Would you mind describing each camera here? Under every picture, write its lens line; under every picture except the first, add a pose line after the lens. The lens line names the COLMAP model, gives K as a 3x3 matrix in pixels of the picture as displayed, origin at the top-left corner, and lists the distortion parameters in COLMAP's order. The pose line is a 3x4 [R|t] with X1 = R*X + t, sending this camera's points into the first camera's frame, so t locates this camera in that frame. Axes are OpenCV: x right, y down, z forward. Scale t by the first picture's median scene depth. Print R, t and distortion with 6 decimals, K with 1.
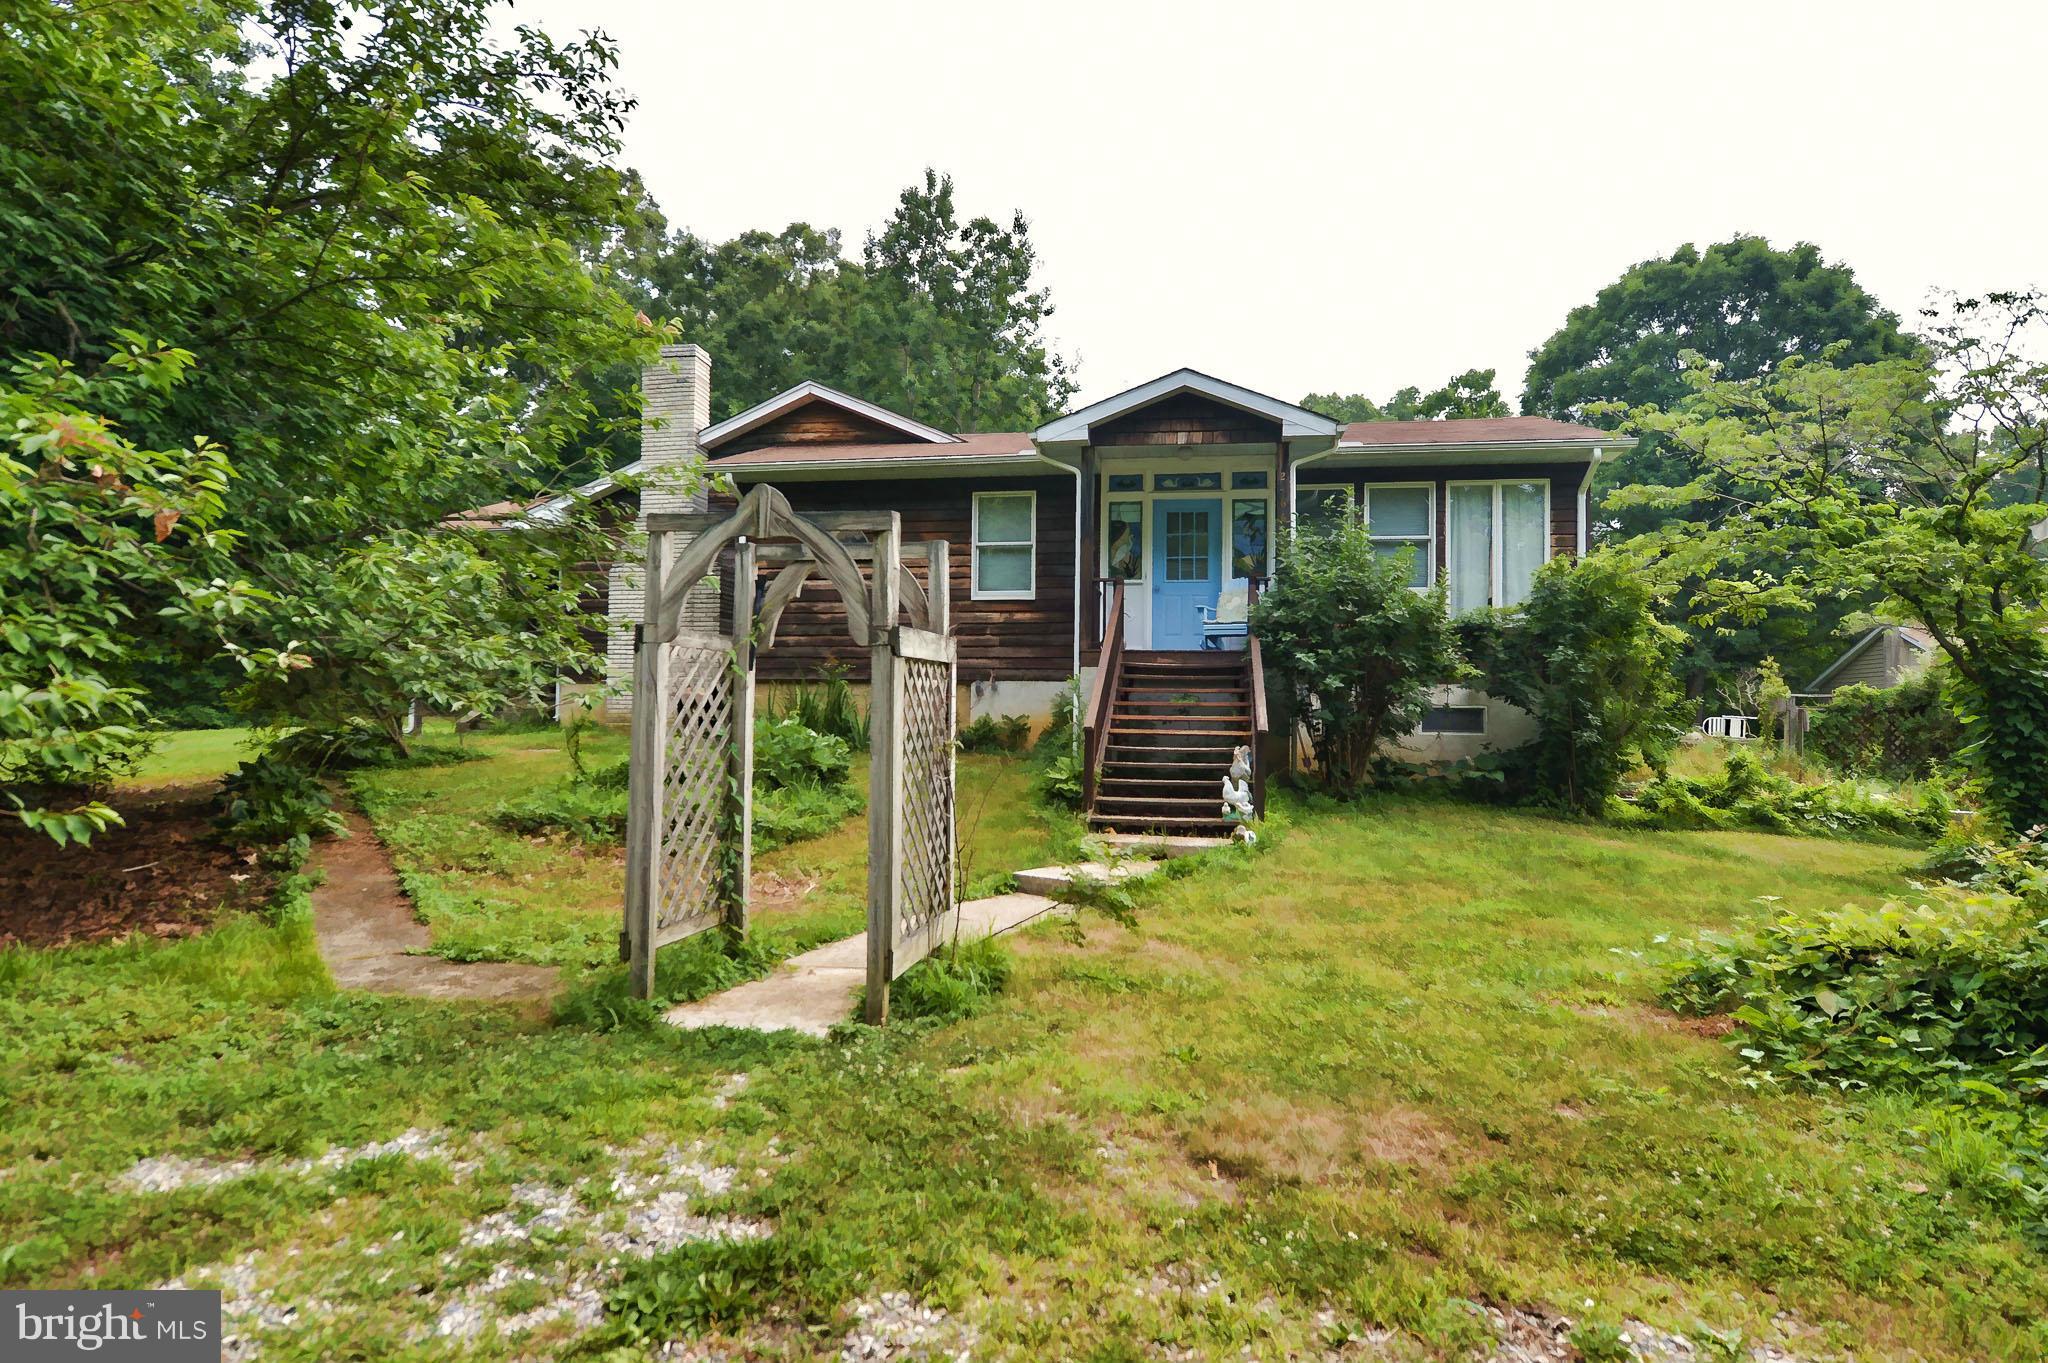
lens RADIAL K [[1158.8, 0, 1026.7], [0, 1158.8, 694.6], [0, 0, 1]] dist [0.004247, -0.000004]
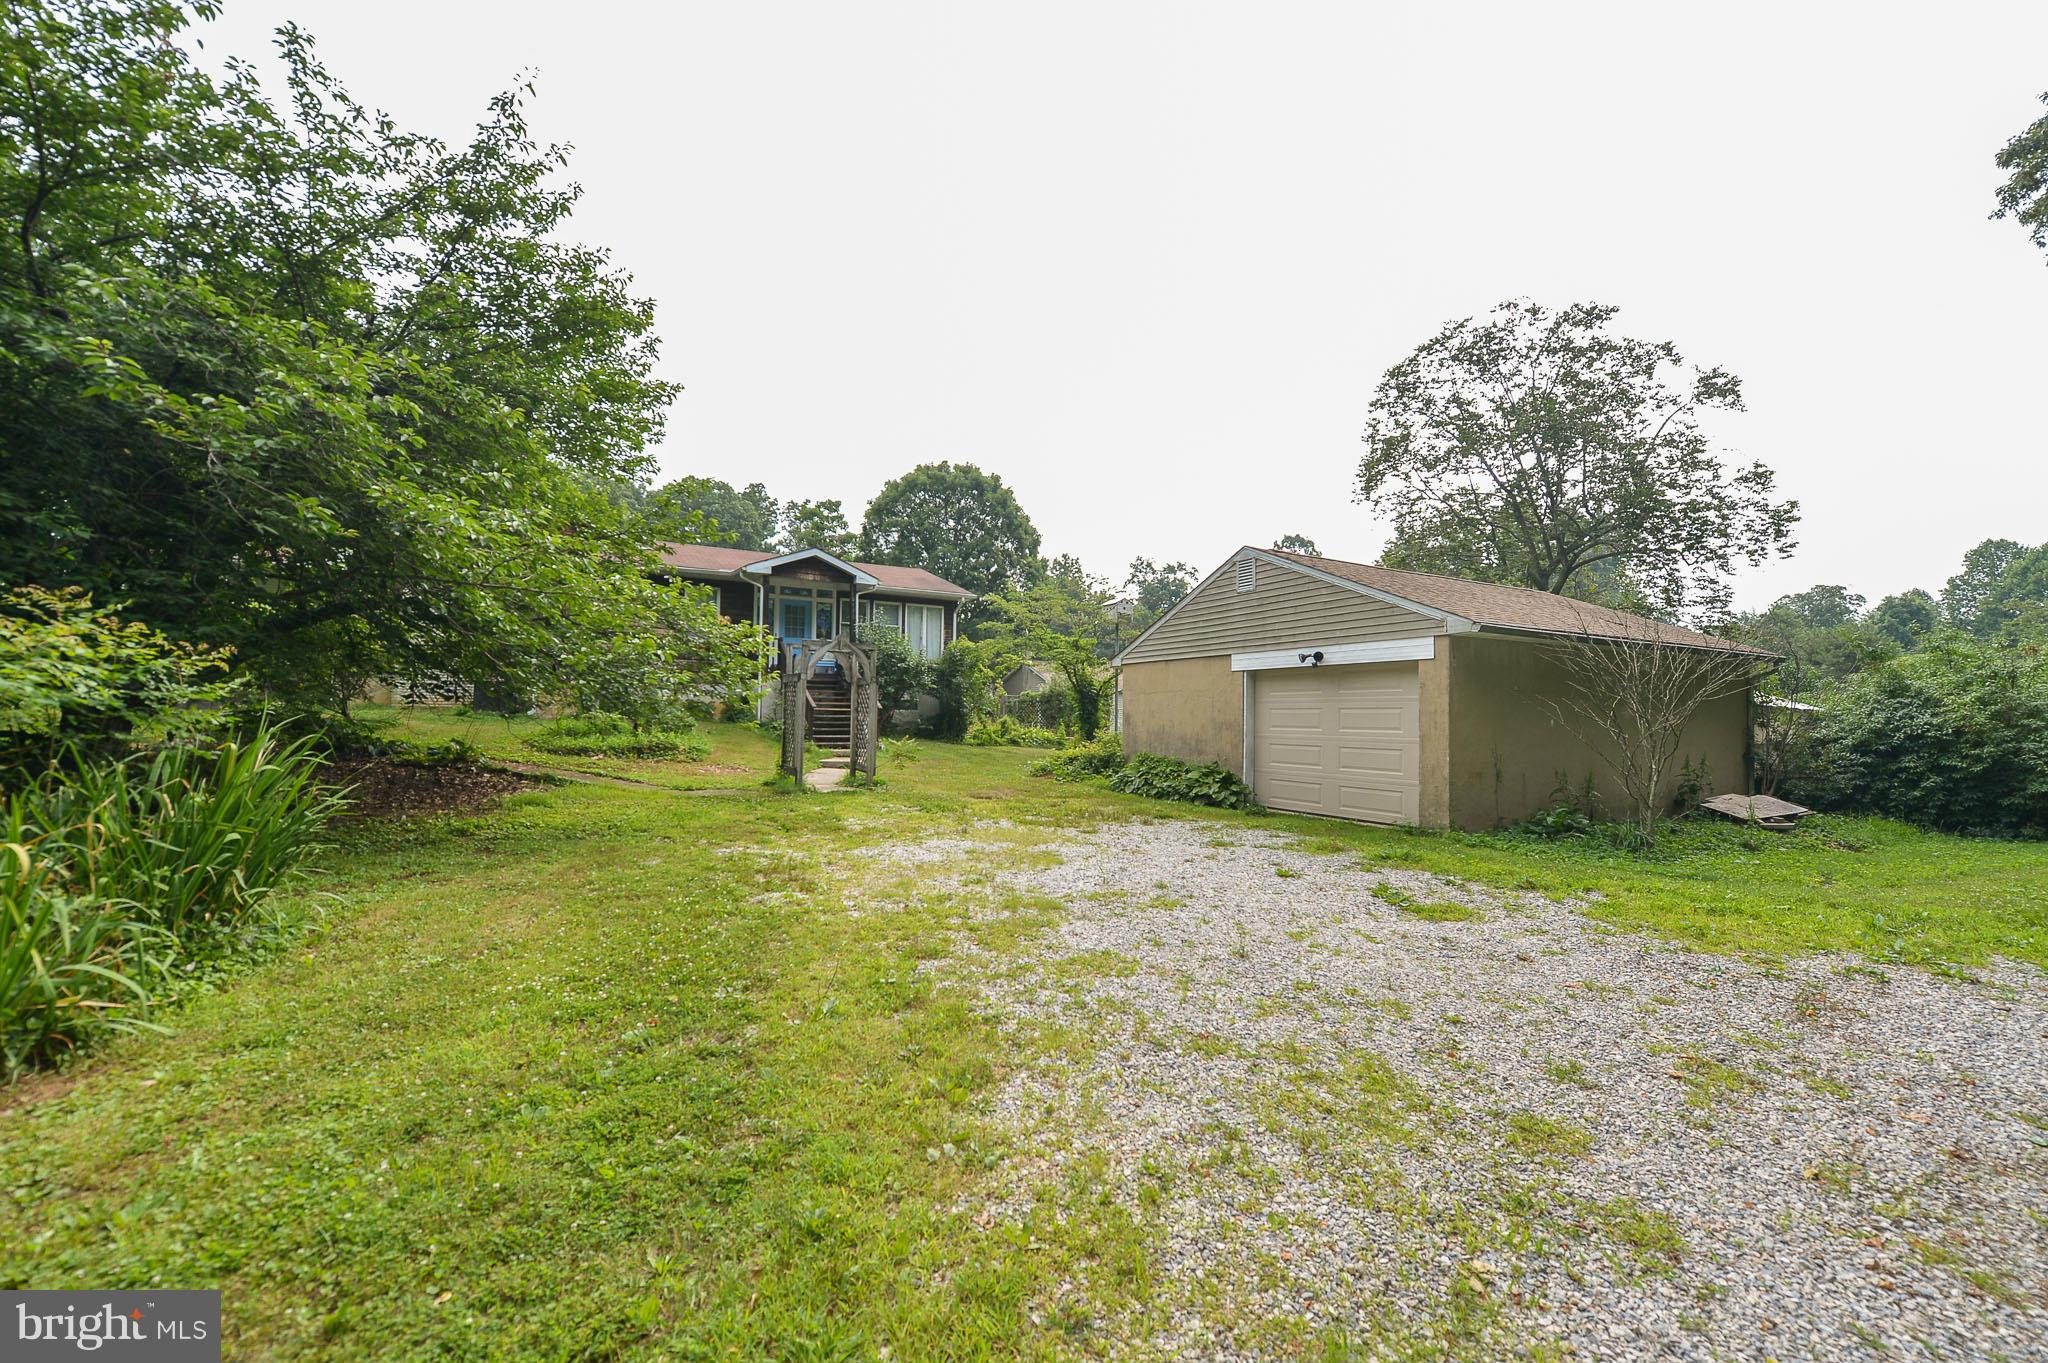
lens RADIAL K [[825.0, 0, 1024.5], [0, 825.0, 684.2], [0, 0, 1]] dist [0.000025, 0.000029]
pose [[0.783960, 0.024890, 0.620313, -0.471577], [-0.023308, 0.999672, -0.010655, -0.006317], [-0.620374, -0.006105, 0.784282, -0.455543]]
